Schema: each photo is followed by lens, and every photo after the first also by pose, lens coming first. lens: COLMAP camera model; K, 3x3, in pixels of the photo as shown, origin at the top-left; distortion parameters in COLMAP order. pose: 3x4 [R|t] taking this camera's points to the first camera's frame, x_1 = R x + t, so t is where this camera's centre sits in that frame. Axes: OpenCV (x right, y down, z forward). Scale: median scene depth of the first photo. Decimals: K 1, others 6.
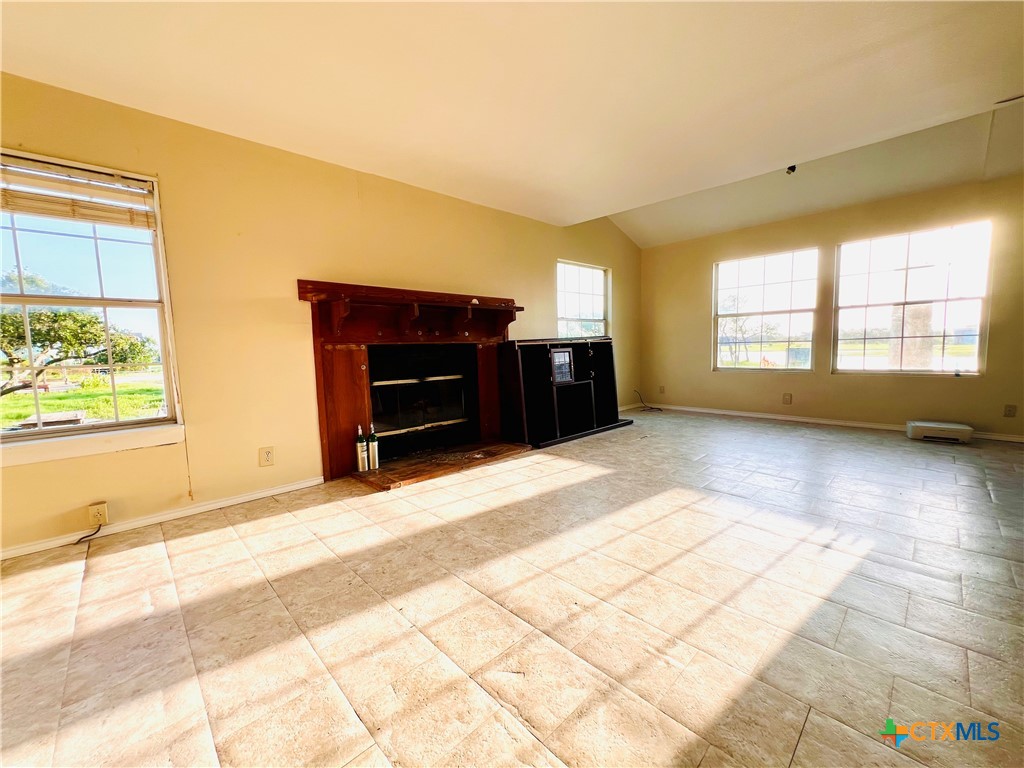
lens RADIAL K [[410.4, 0, 512.7], [0, 410.4, 385.8], [0, 0, 1]] dist [-0.003459, 0.001161]
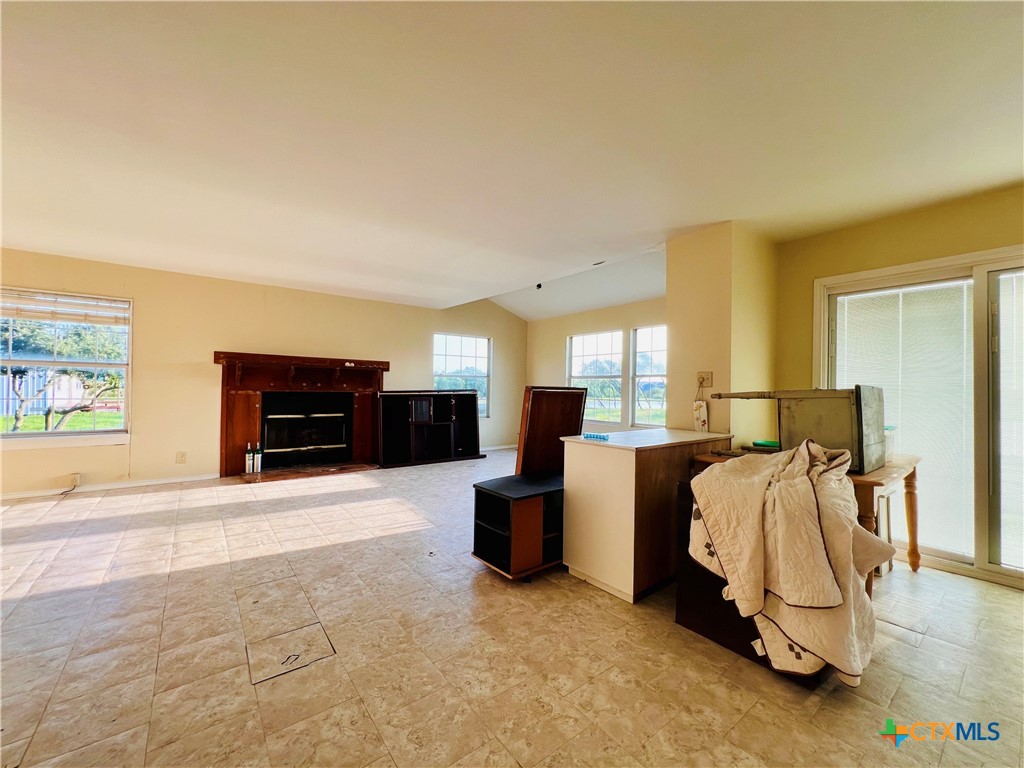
lens RADIAL K [[410.4, 0, 513.3], [0, 410.4, 386.1], [0, 0, 1]] dist [-0.003459, 0.001161]
pose [[0.993925, 0.041414, -0.101974, 0.760008], [-0.051338, 0.993988, -0.096705, -0.018369], [0.097356, 0.101353, 0.990076, -0.455636]]
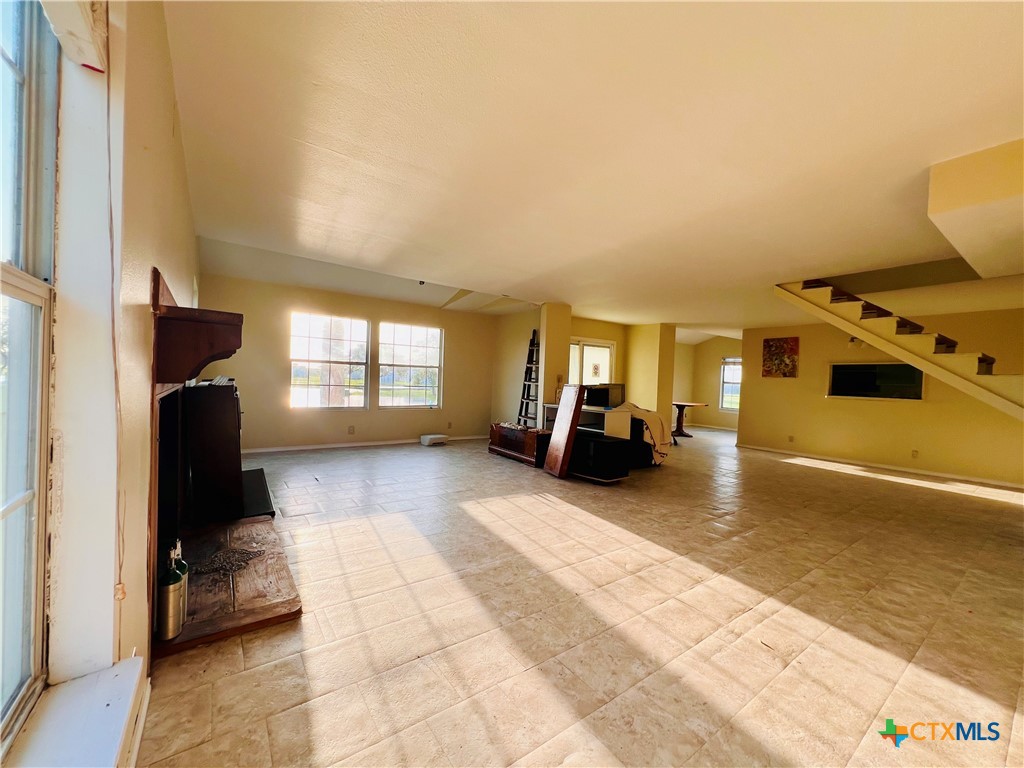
lens RADIAL K [[410.4, 0, 512.6], [0, 410.4, 384.4], [0, 0, 1]] dist [-0.003459, 0.001161]
pose [[0.131184, 0.018170, 0.991192, -0.833406], [0.050900, 0.998390, -0.025038, -0.080659], [-0.990051, 0.053737, 0.130048, 0.475314]]
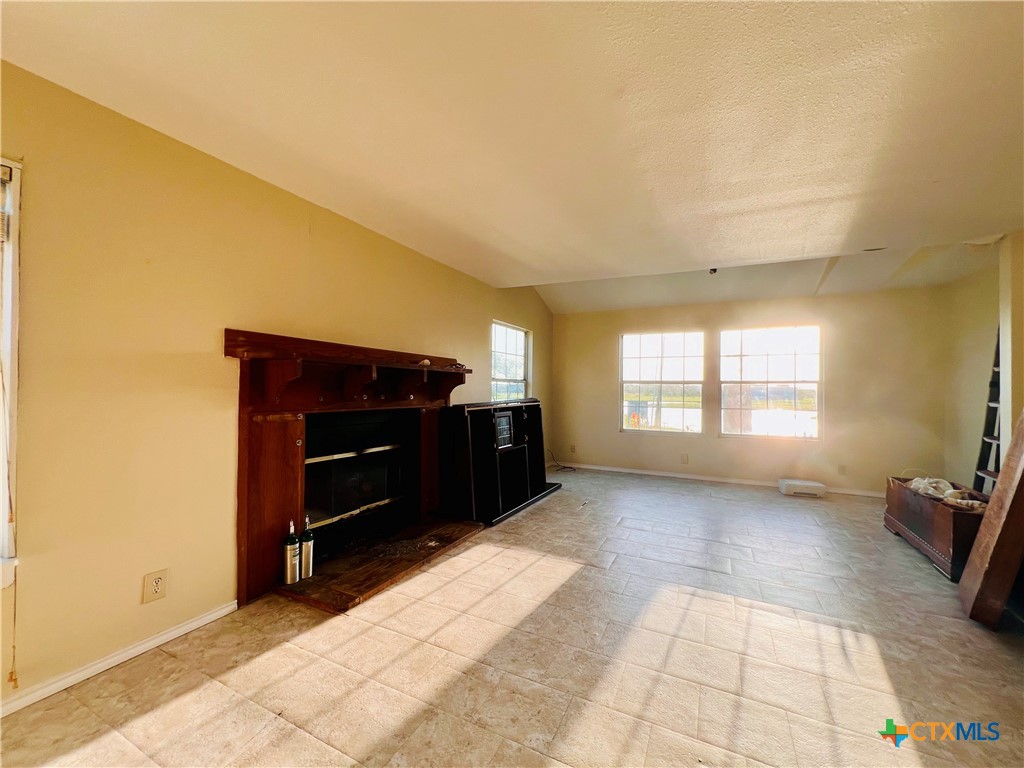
lens RADIAL K [[410.4, 0, 512.5], [0, 410.4, 385.5], [0, 0, 1]] dist [-0.003459, 0.001161]
pose [[0.939592, 0.039929, 0.339960, -0.253587], [-0.003818, 0.994334, -0.106232, -0.071817], [-0.342275, 0.098517, 0.934421, 0.126998]]
